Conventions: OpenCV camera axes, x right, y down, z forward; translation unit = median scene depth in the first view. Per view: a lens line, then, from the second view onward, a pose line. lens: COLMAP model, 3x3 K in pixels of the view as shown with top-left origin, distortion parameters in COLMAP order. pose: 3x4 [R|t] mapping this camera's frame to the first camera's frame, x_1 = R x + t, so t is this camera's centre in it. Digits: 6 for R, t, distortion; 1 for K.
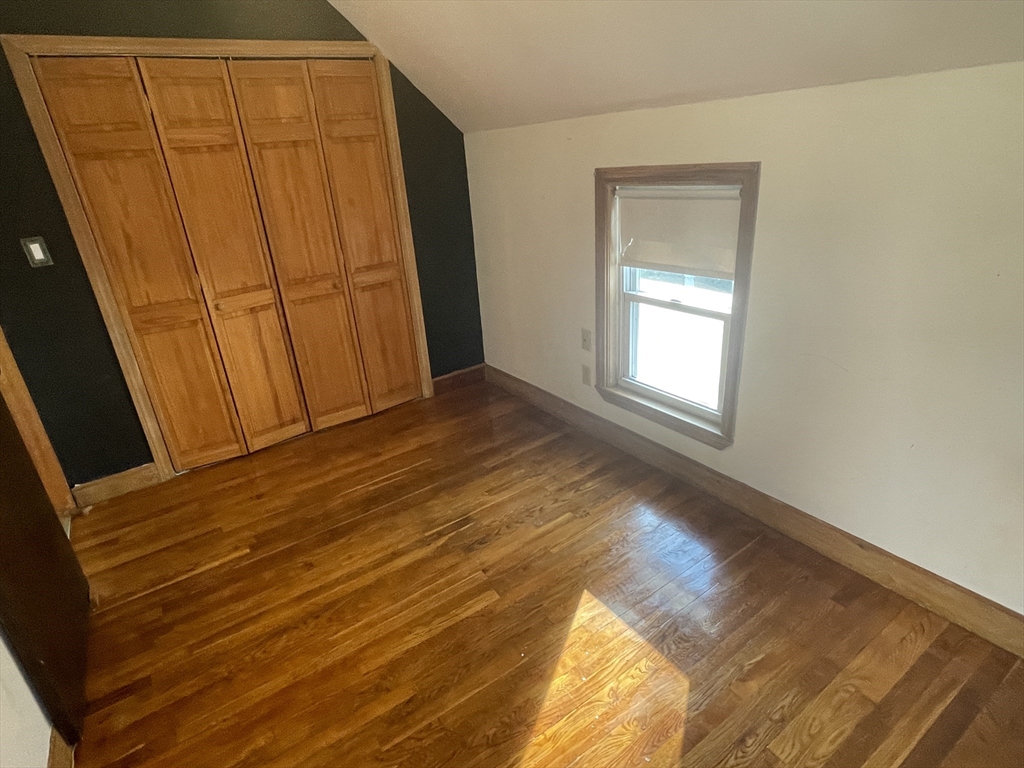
lens RADIAL K [[562.4, 0, 504.1], [0, 562.4, 384.4], [0, 0, 1]] dist [-0.000187, -0.003932]
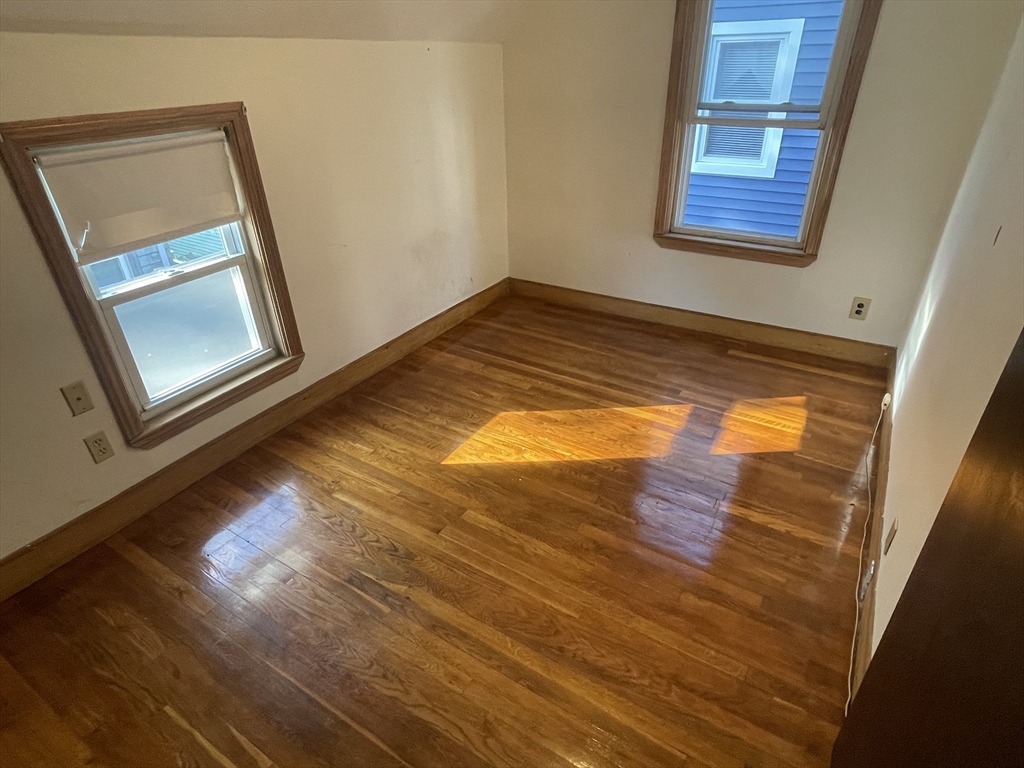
lens RADIAL K [[562.4, 0, 505.0], [0, 562.4, 381.3], [0, 0, 1]] dist [-0.000187, -0.003932]
pose [[-0.405348, -0.372856, 0.834668, -0.868172], [0.405943, 0.744667, 0.529794, -0.350268], [-0.819087, 0.553579, -0.150491, 1.015216]]
